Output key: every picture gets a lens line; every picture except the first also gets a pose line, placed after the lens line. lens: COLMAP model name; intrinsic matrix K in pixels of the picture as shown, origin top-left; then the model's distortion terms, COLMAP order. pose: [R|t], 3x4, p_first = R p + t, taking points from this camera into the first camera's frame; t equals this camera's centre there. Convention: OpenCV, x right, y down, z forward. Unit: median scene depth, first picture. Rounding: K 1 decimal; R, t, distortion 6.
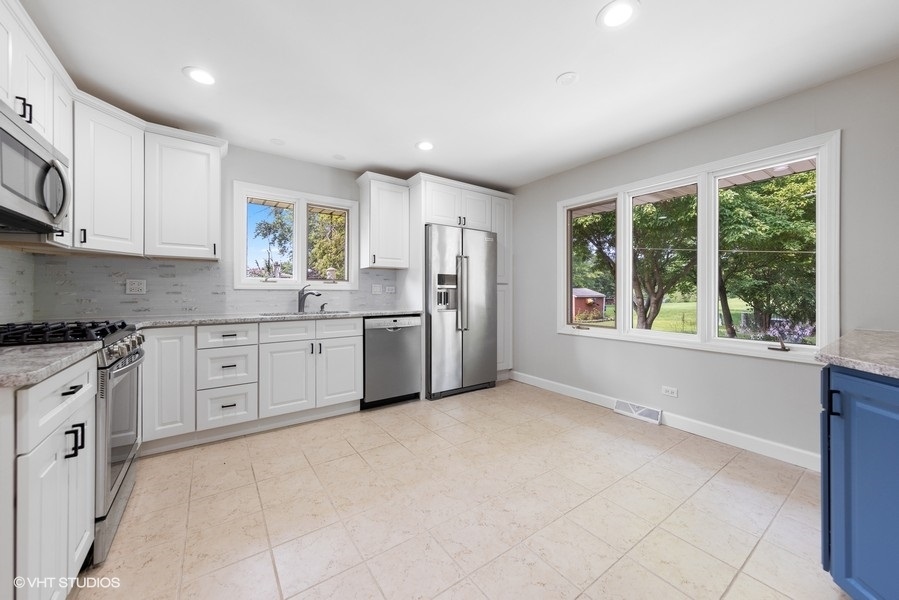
lens RADIAL K [[333.4, 0, 451.8], [0, 333.4, 288.8], [0, 0, 1]] dist [0.001460, 0.000086]
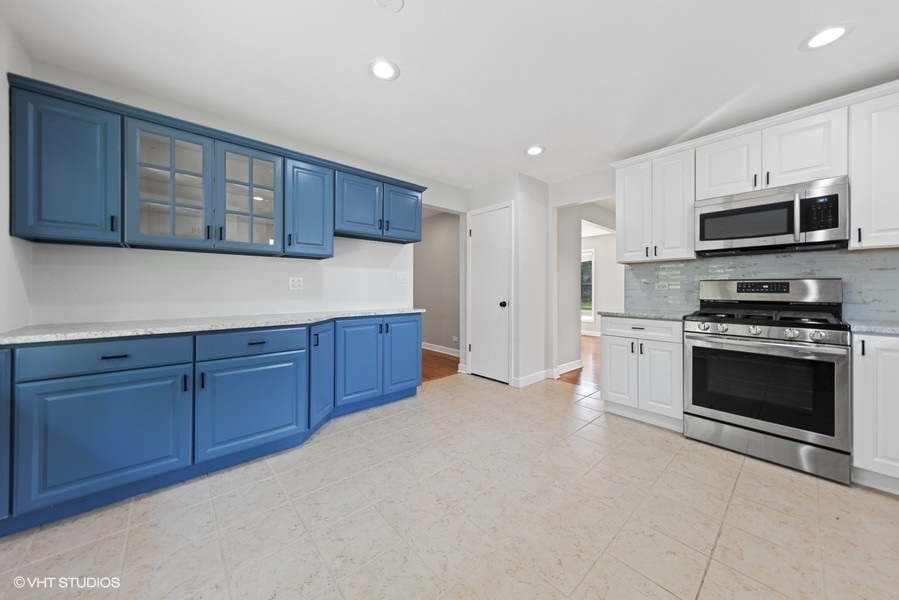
lens RADIAL K [[308.1, 0, 450.6], [0, 308.1, 287.5], [0, 0, 1]] dist [-0.000016, -0.000002]
pose [[-0.994810, -0.003652, -0.101687, 0.298344], [-0.003117, 0.999980, -0.005428, 0.009219], [0.101705, -0.005083, -0.994802, 1.841065]]
